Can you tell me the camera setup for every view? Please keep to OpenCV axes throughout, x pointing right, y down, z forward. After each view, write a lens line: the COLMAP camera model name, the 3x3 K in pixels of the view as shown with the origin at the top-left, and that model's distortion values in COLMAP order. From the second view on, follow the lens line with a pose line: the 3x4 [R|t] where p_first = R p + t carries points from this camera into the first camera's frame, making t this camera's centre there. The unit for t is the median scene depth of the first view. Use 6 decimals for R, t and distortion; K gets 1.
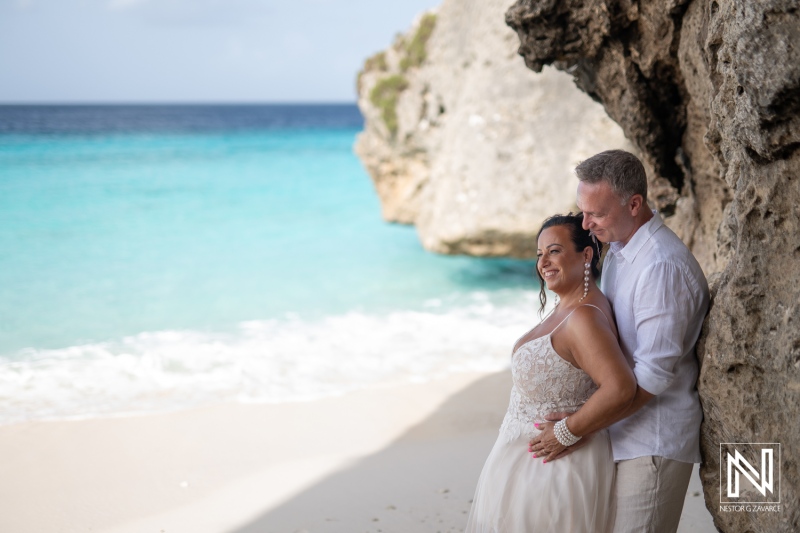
lens RADIAL K [[1115.4, 0, 397.1], [0, 1115.4, 263.6], [0, 0, 1]] dist [0.008239, 0.000000]
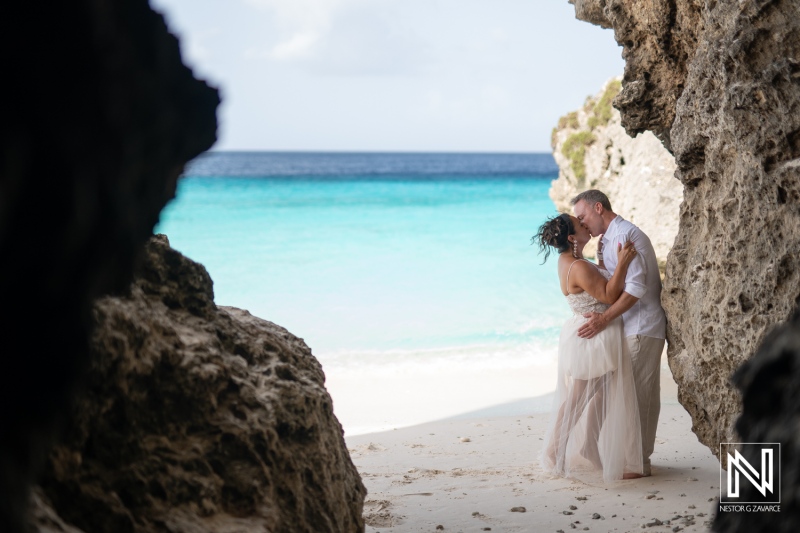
lens RADIAL K [[1115.4, 0, 400.6], [0, 1115.4, 266.5], [0, 0, 1]] dist [0.008239, 0.000000]
pose [[0.981175, 0.031085, -0.190600, 0.111912], [-0.038982, 0.998524, -0.037824, 0.080278], [0.189143, 0.044542, 0.980939, -0.585201]]
